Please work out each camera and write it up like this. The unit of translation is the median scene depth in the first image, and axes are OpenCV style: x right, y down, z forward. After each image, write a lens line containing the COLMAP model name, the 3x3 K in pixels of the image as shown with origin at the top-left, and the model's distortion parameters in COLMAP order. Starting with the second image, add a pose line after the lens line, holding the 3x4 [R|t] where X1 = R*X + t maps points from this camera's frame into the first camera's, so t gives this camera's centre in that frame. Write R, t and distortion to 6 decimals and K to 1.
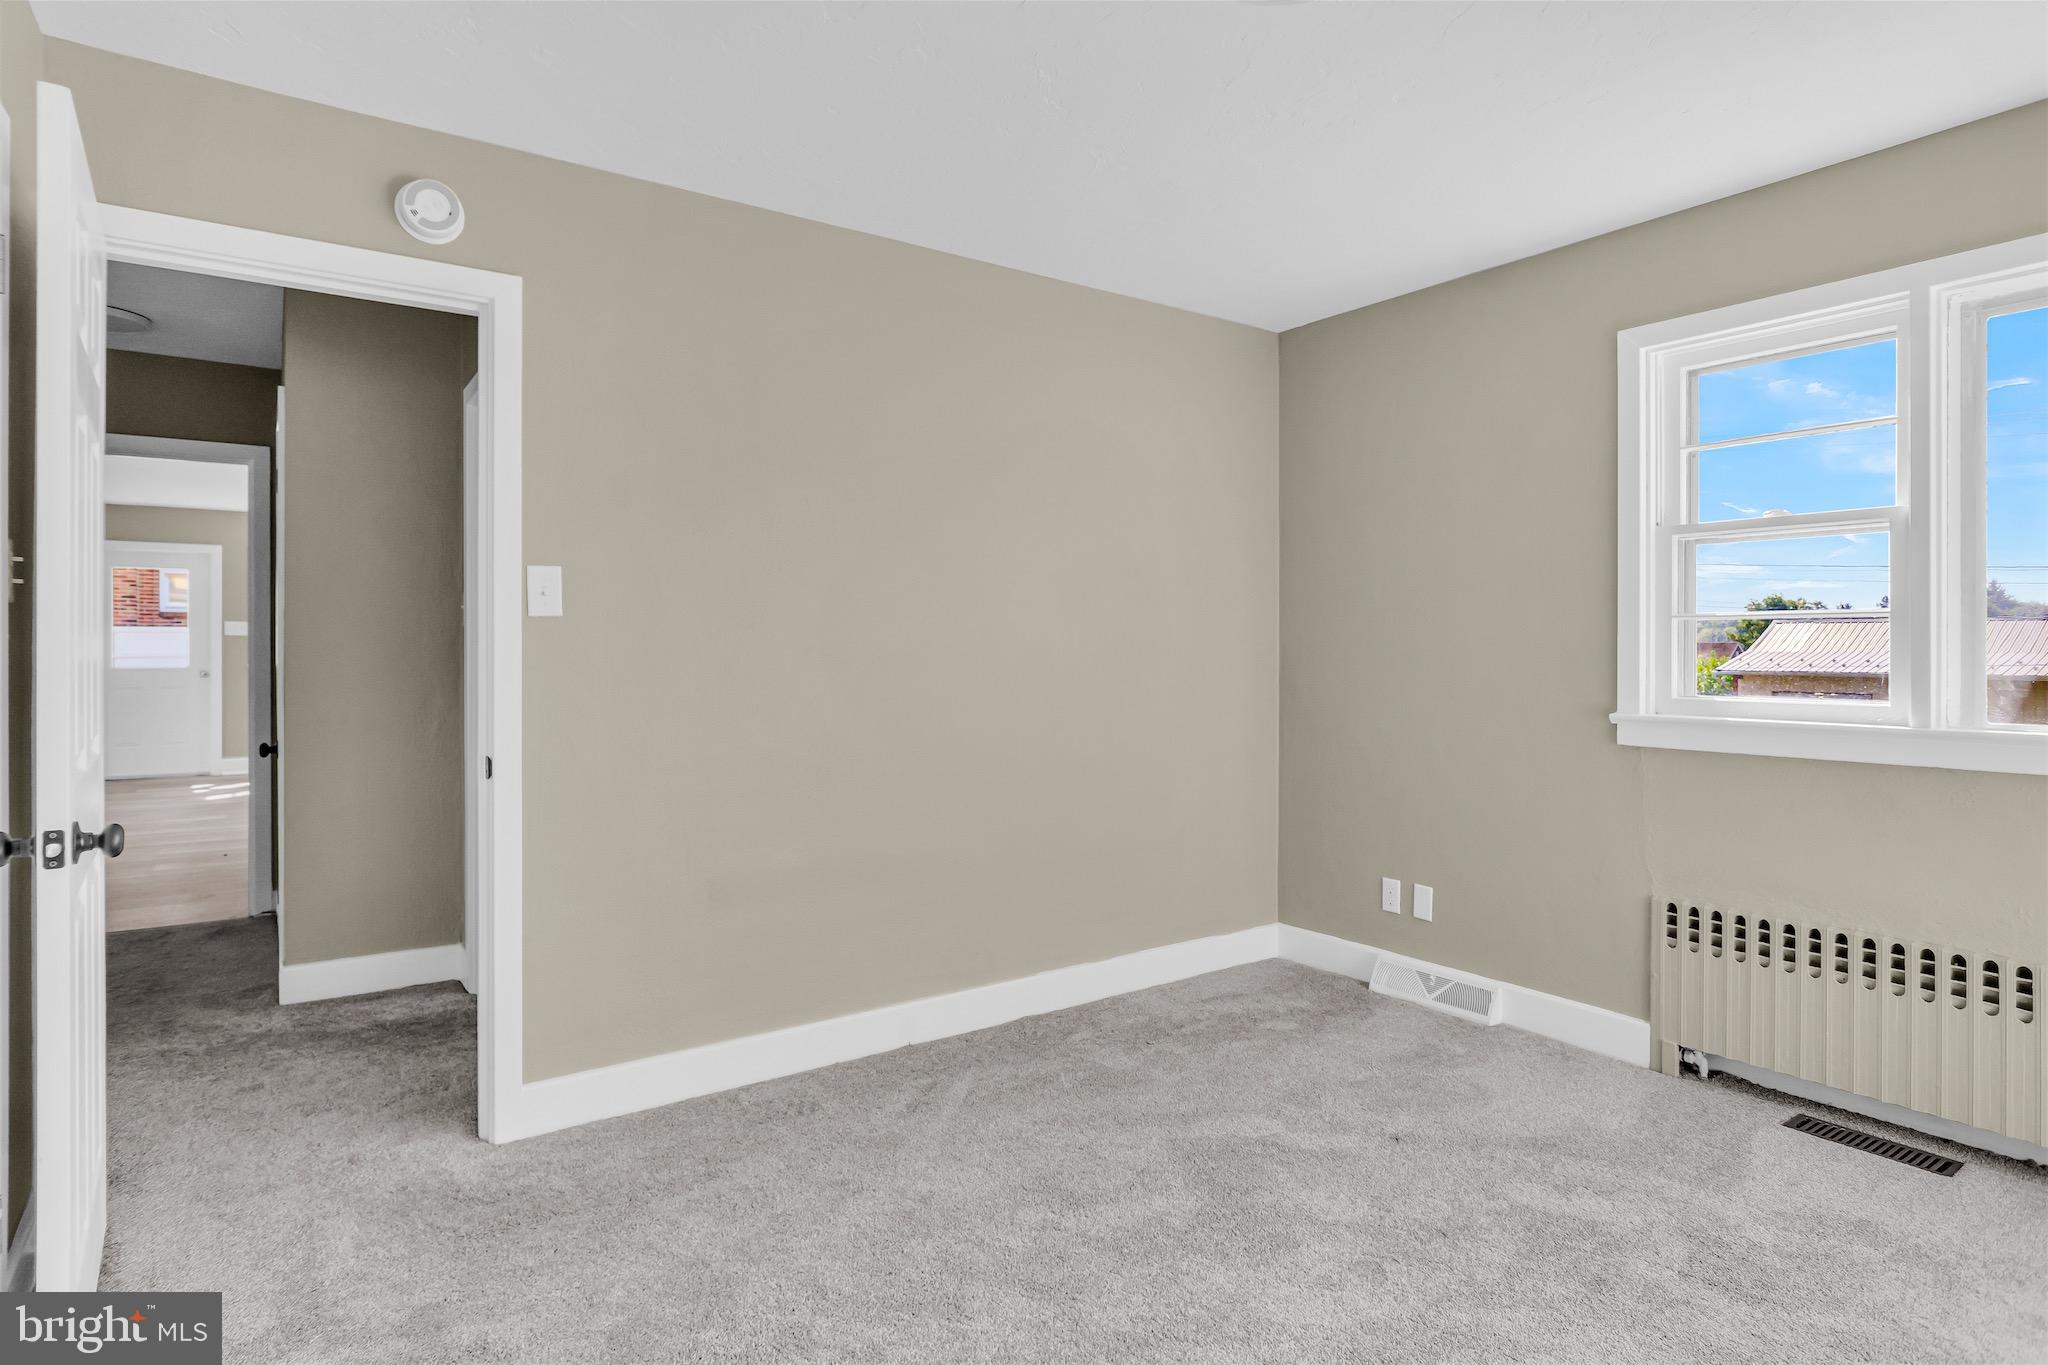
lens RADIAL K [[1096.9, 0, 1029.9], [0, 1096.9, 668.8], [0, 0, 1]] dist [-0.022285, 0.009378]
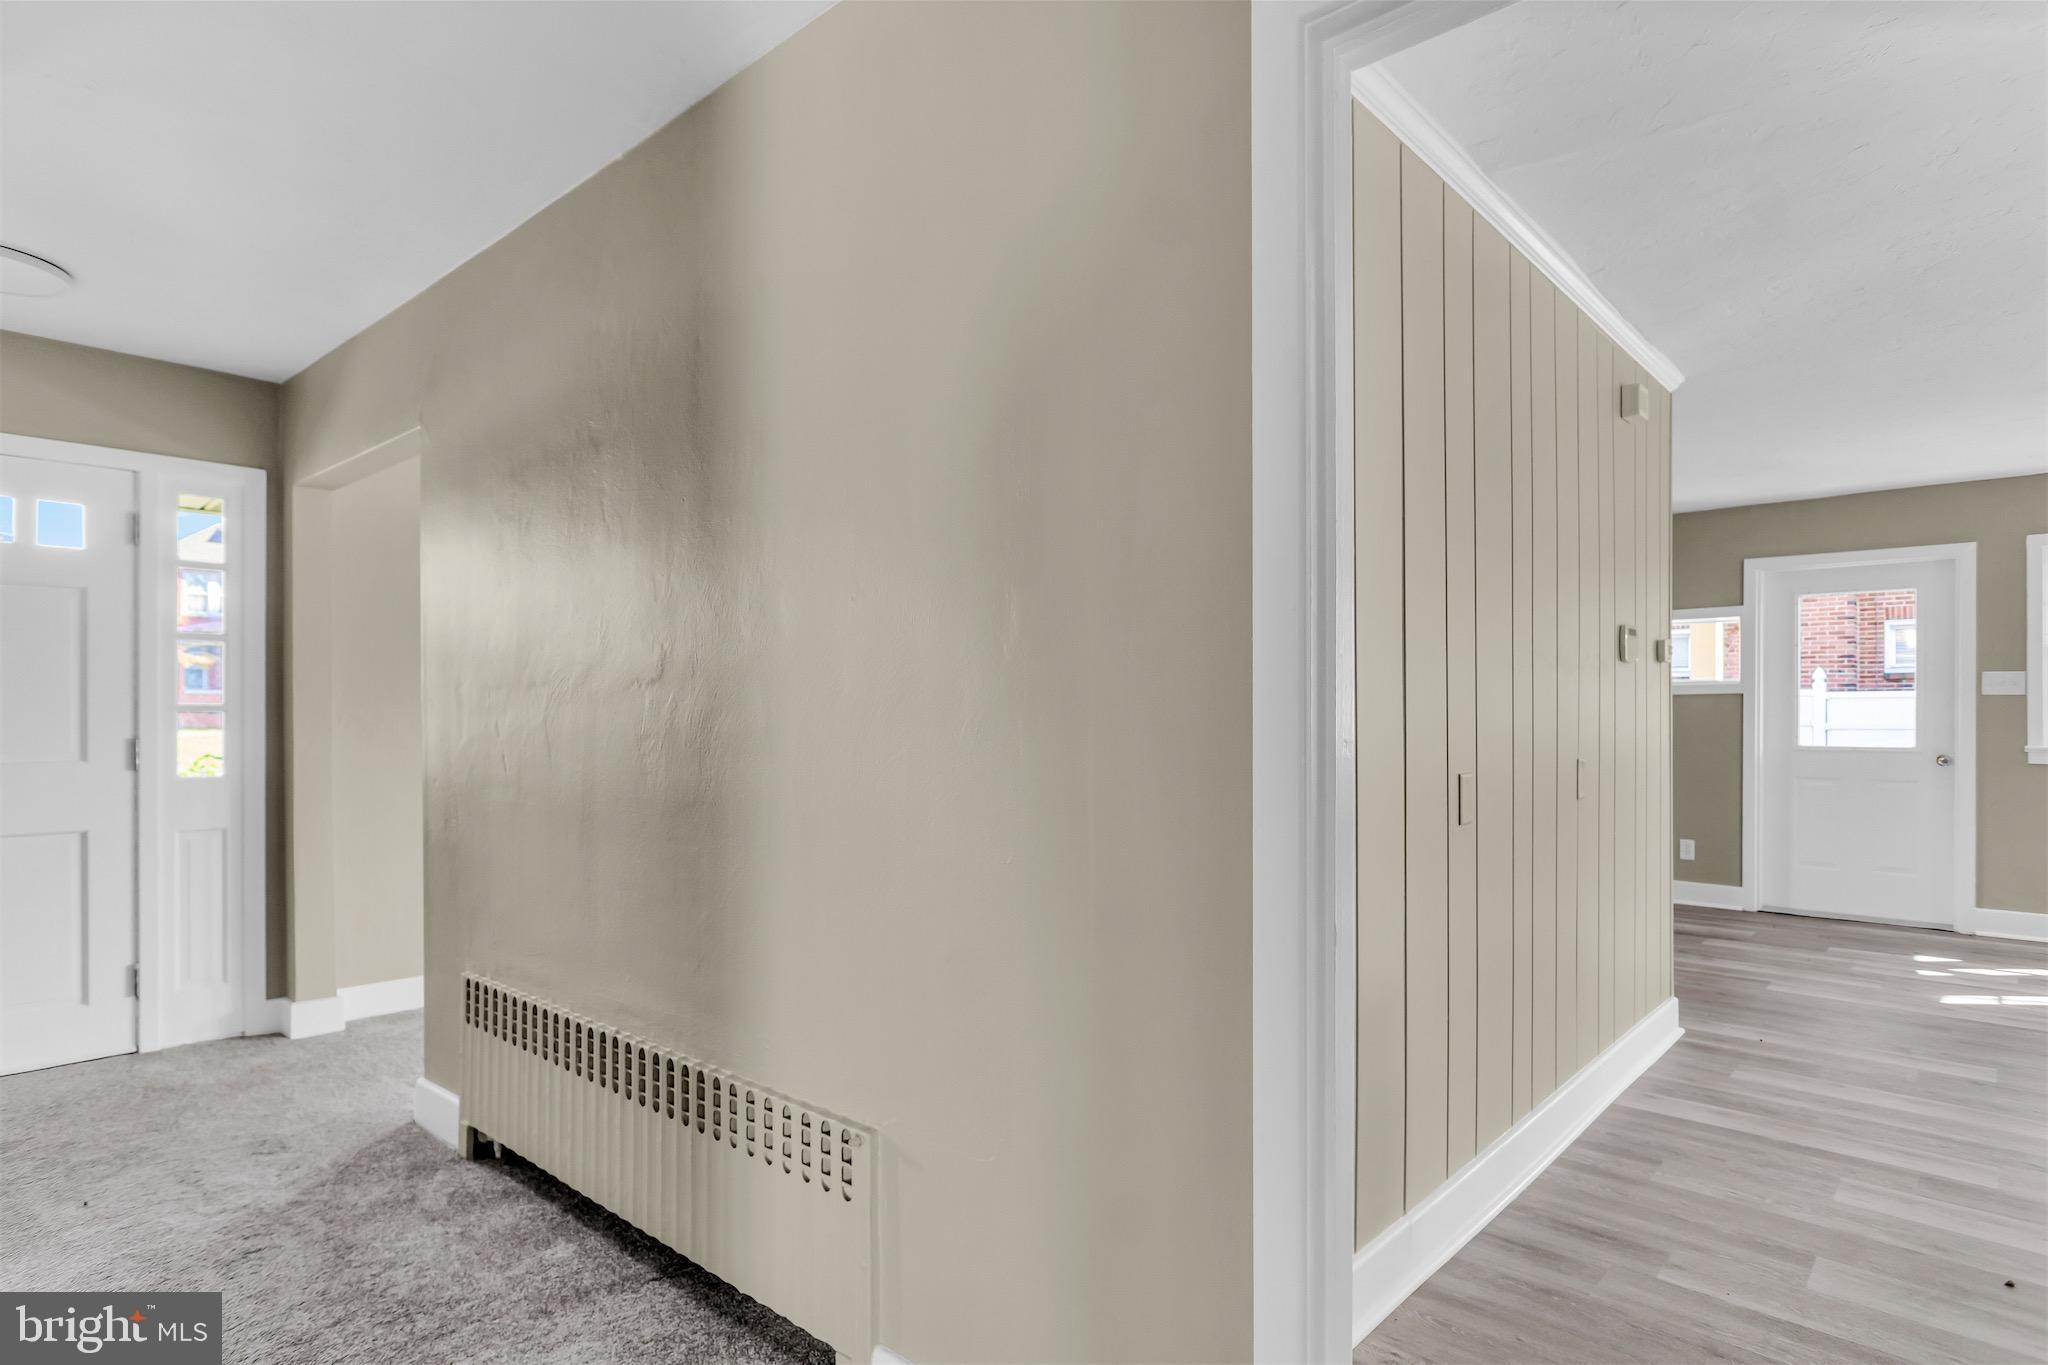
lens RADIAL K [[1096.9, 0, 1015.8], [0, 1096.9, 722.6], [0, 0, 1]] dist [-0.022285, 0.009378]
pose [[0.214967, -0.002107, -0.976619, -0.144709], [-0.011641, 0.999921, -0.004720, -0.003418], [0.976552, 0.012384, 0.214925, 0.187806]]
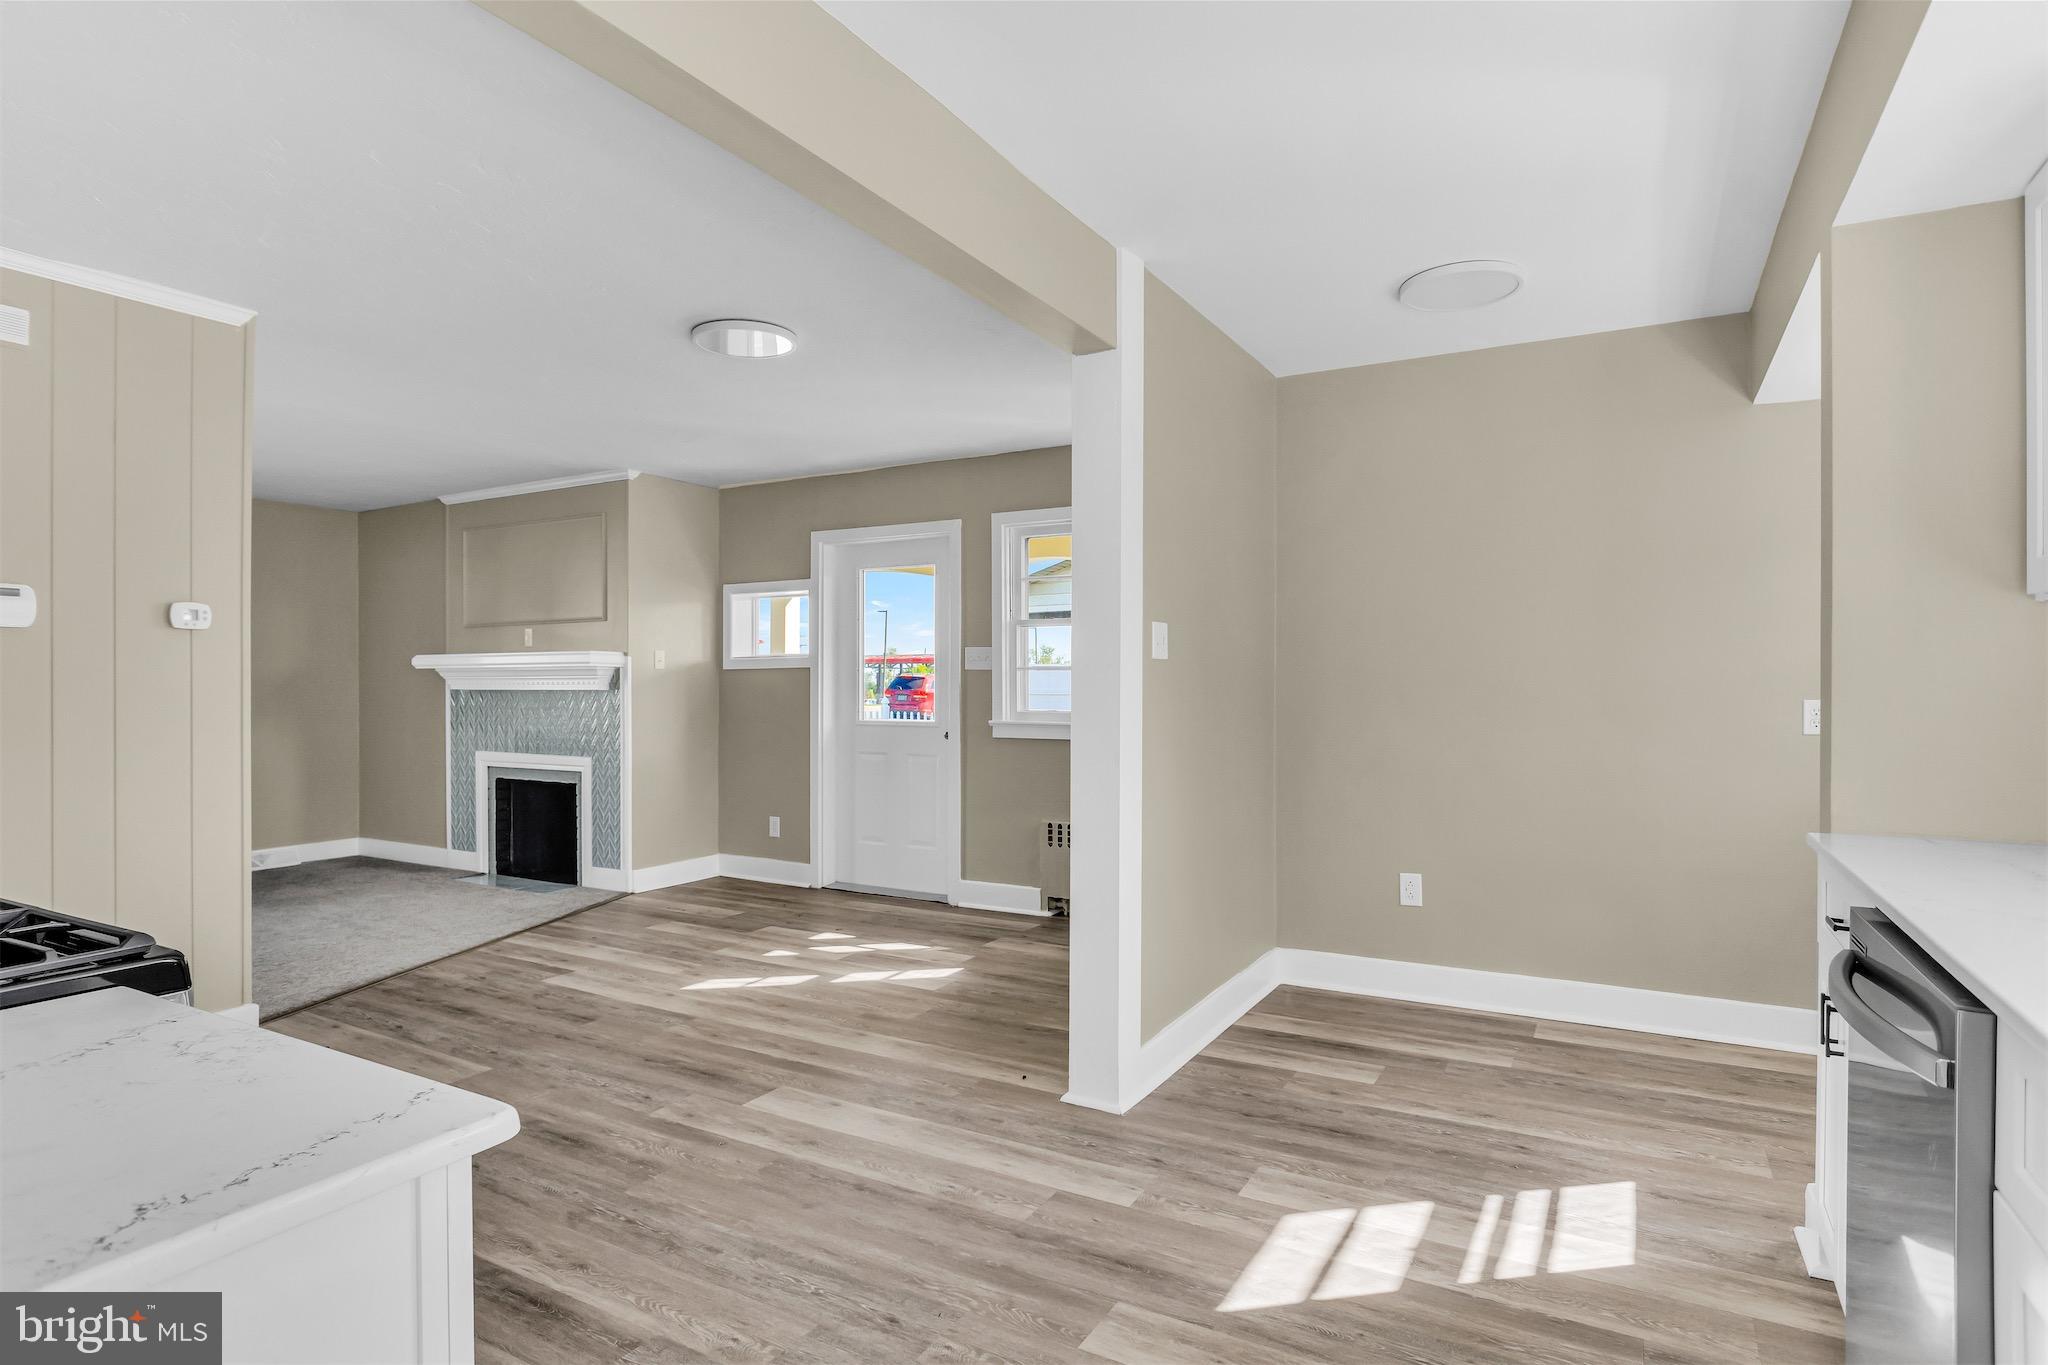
lens RADIAL K [[1096.9, 0, 1007.7], [0, 1096.9, 677.6], [0, 0, 1]] dist [-0.022285, 0.009378]
pose [[0.418587, -0.015376, -0.908046, -0.096188], [-0.011460, 0.999688, -0.022210, -0.006633], [0.908104, 0.019703, 0.418280, 0.391427]]
